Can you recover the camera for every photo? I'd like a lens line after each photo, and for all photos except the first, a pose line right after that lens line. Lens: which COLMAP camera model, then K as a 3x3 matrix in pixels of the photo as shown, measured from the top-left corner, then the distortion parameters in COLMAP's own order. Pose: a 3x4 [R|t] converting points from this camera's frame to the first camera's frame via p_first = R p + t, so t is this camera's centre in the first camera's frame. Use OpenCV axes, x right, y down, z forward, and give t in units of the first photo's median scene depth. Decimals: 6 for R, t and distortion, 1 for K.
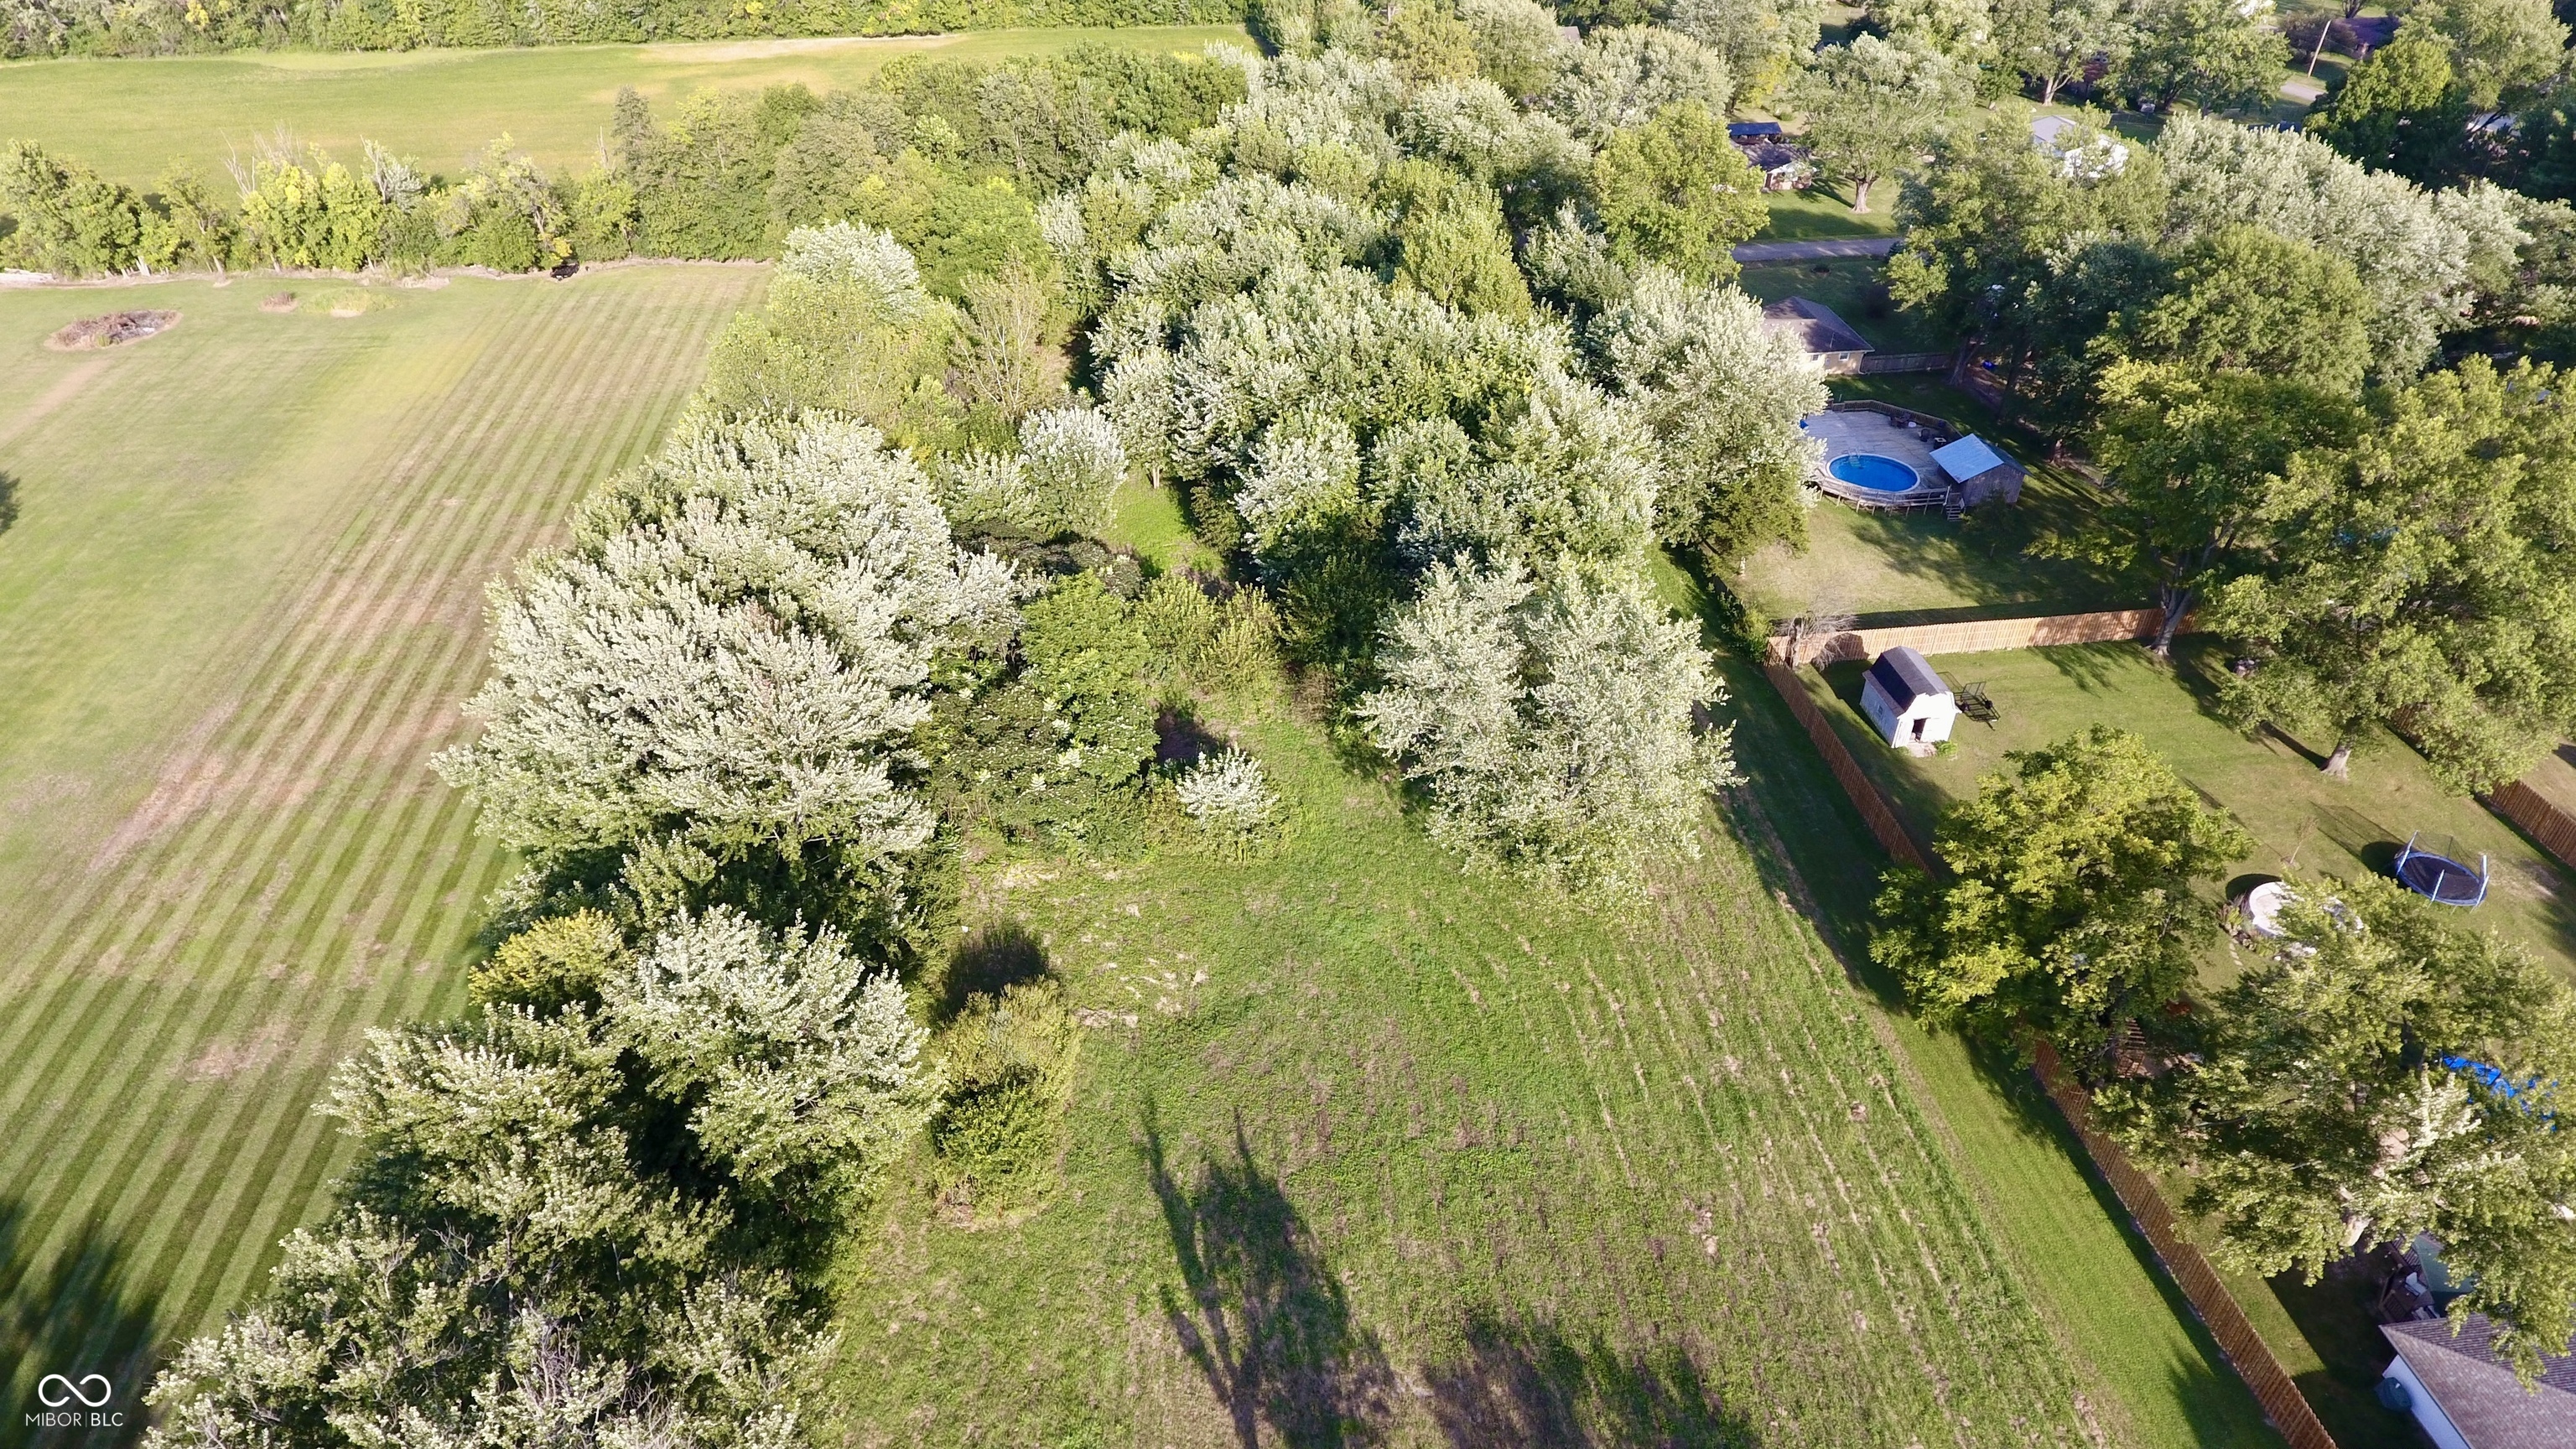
lens RADIAL K [[1516.2, 0, 1288.1], [0, 1516.2, 701.2], [0, 0, 1]] dist [-0.003826, -0.000457]
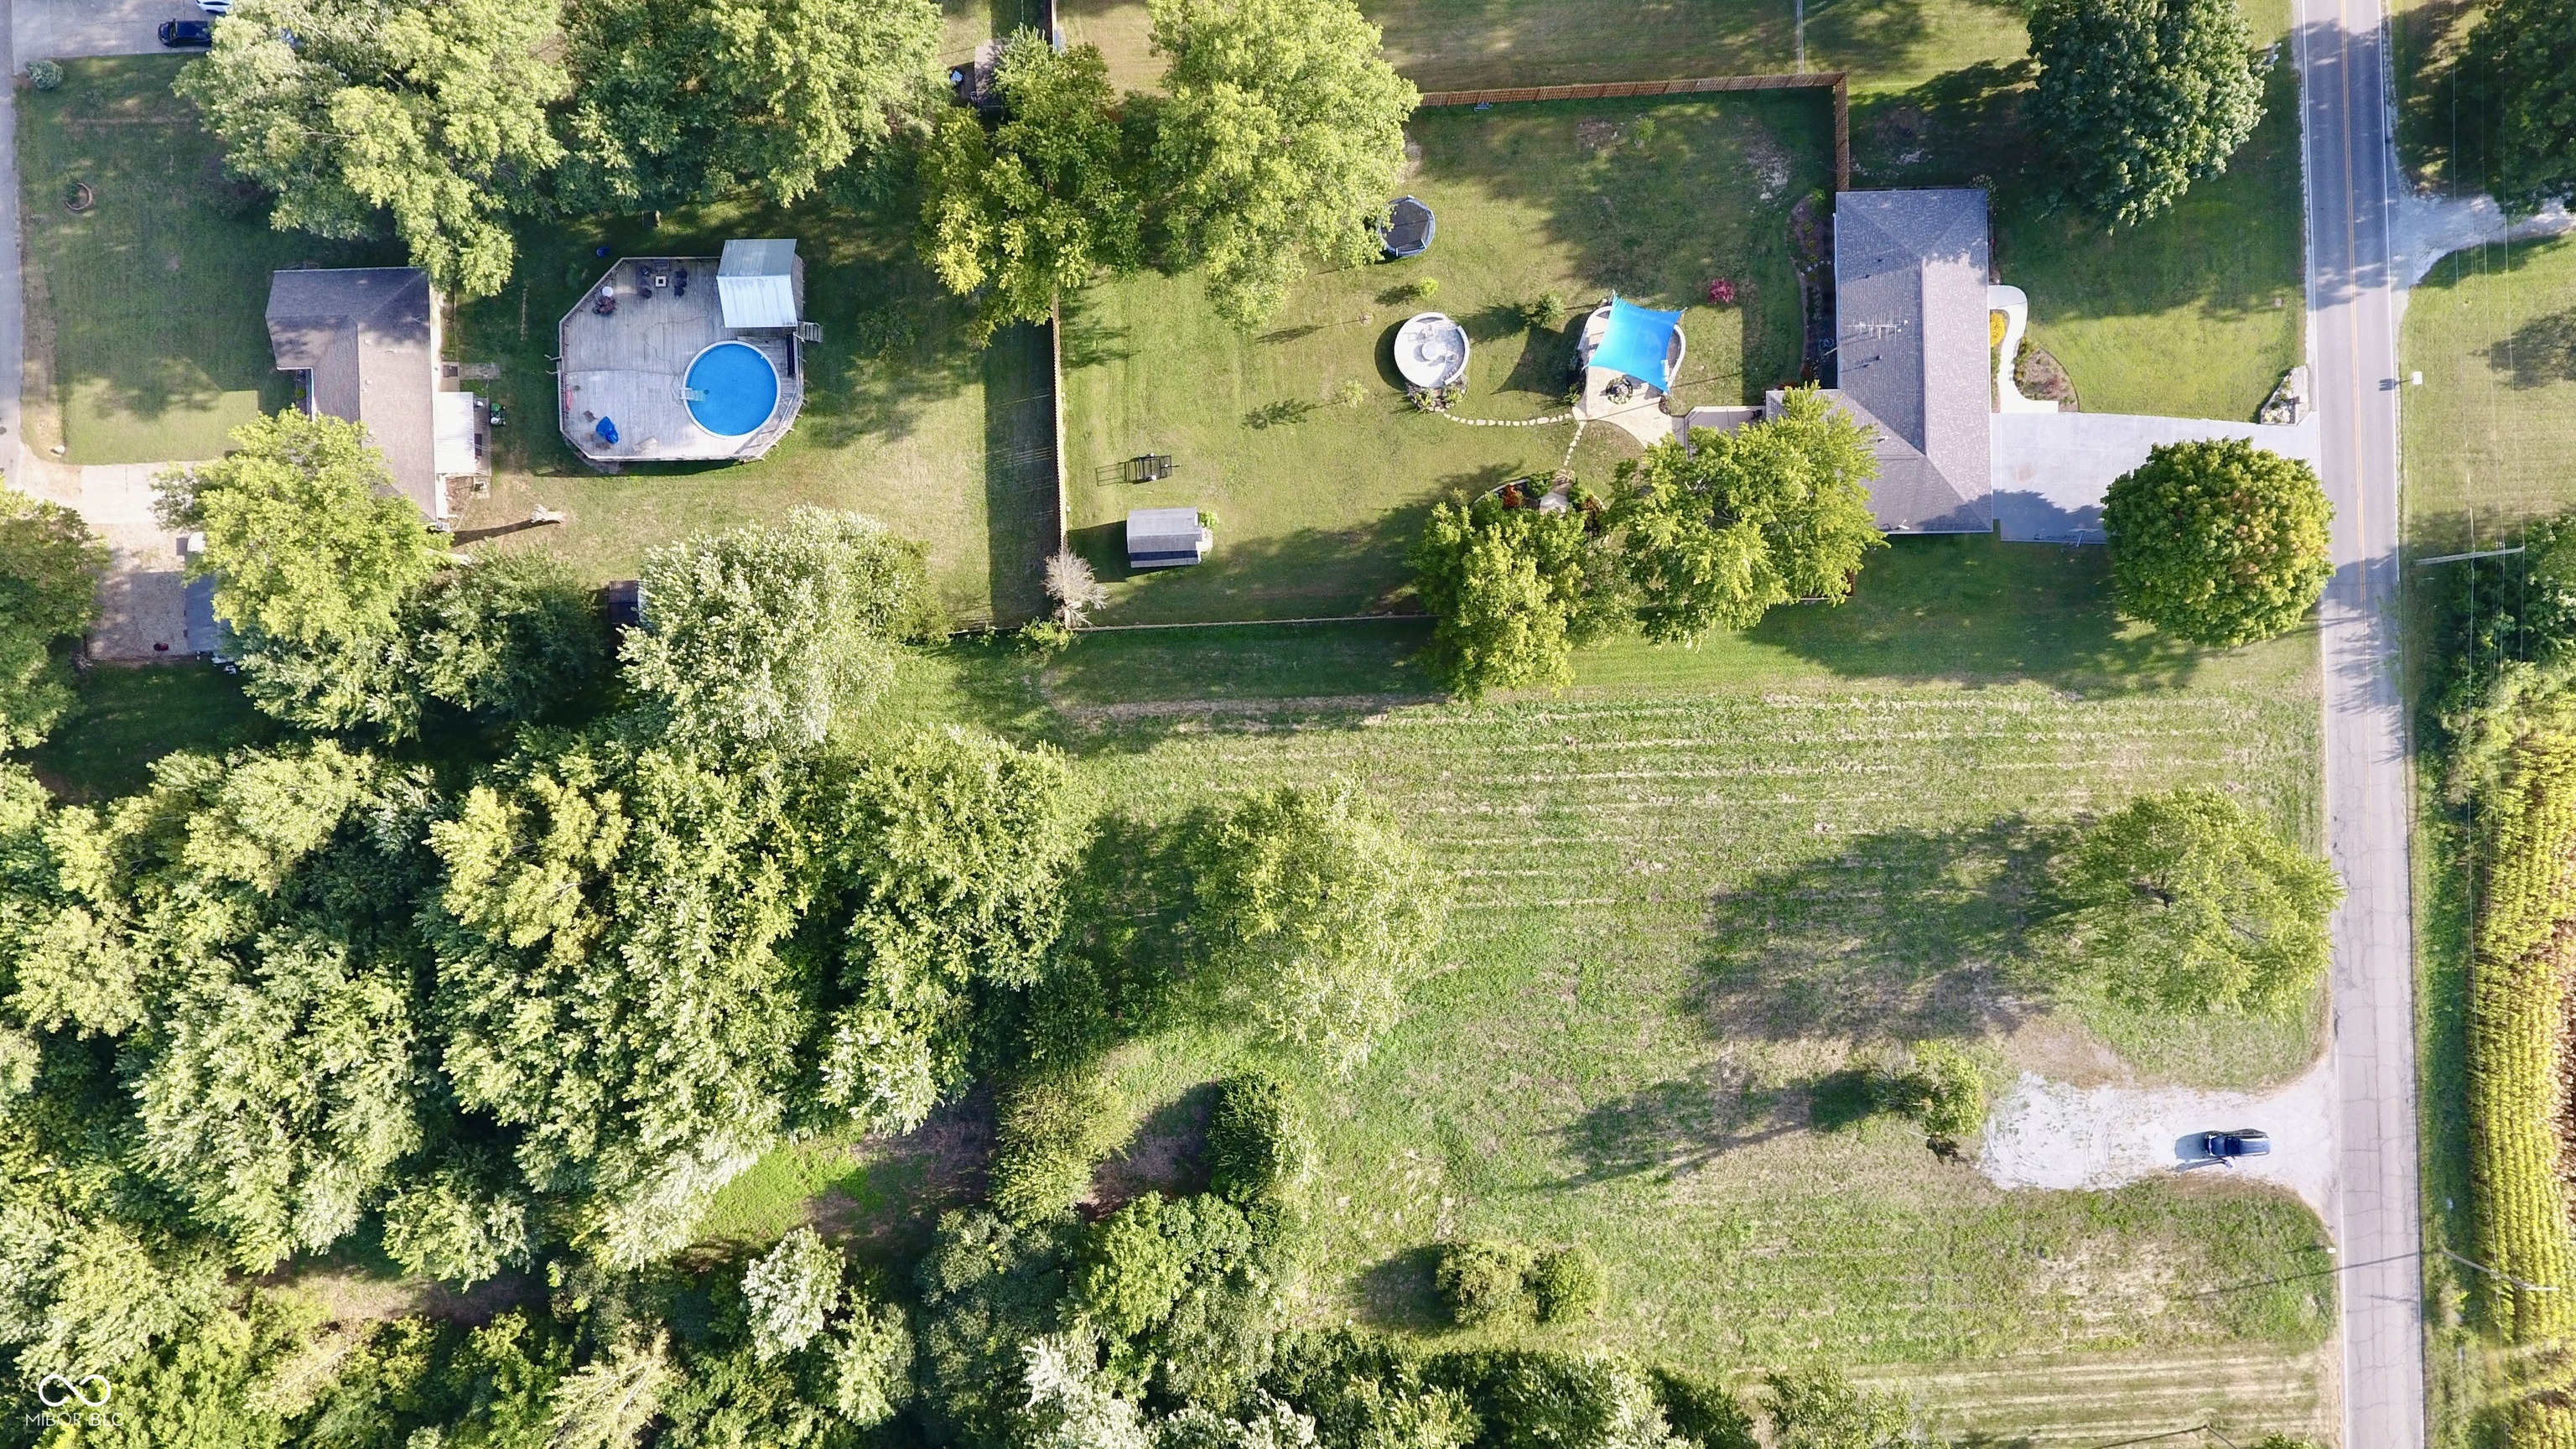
lens RADIAL K [[1516.2, 0, 1283.2], [0, 1516.2, 693.7], [0, 0, 1]] dist [-0.003826, -0.000457]
pose [[0.085083, -0.996374, 0.000315, 0.289662], [0.580247, 0.049805, 0.812917, -0.854722], [-0.809984, -0.068983, 0.582380, 0.238823]]
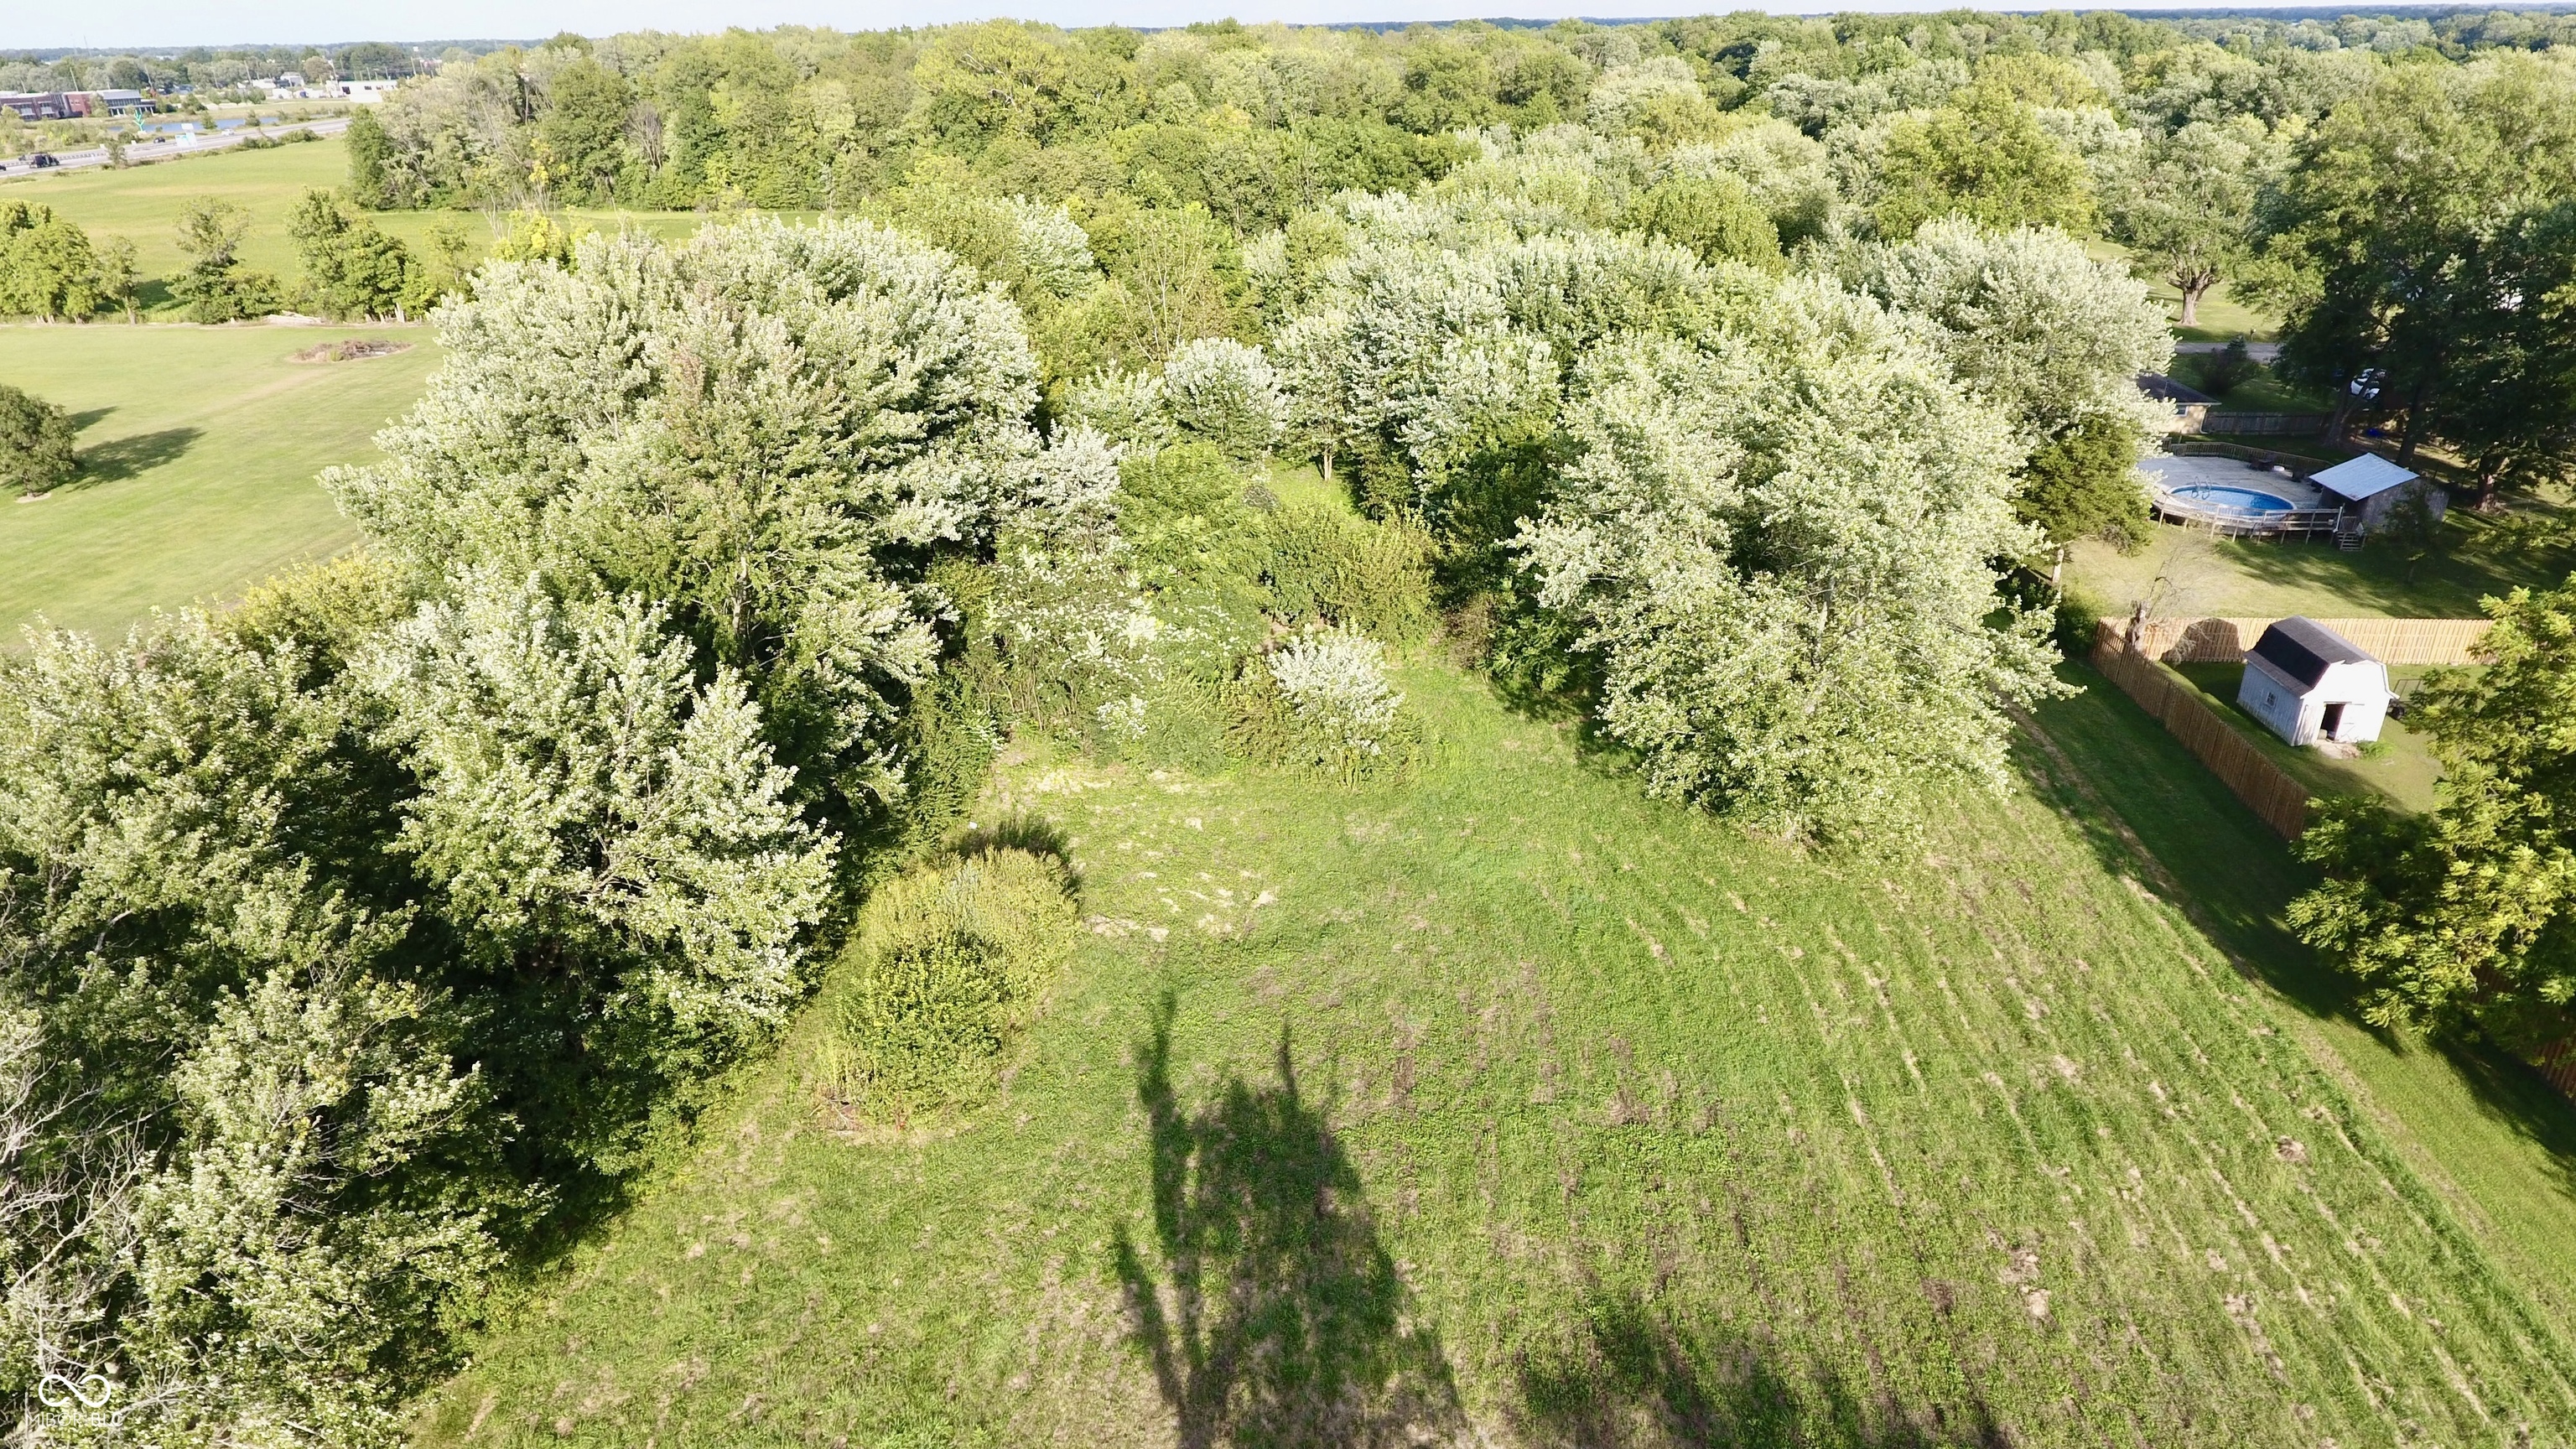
lens RADIAL K [[1516.2, 0, 1285.1], [0, 1516.2, 701.3], [0, 0, 1]] dist [-0.003826, -0.000457]
pose [[0.983824, 0.065208, -0.166849, 0.051374], [-0.096201, 0.978015, -0.185021, 0.178407], [0.151116, 0.198079, 0.968467, 0.232159]]
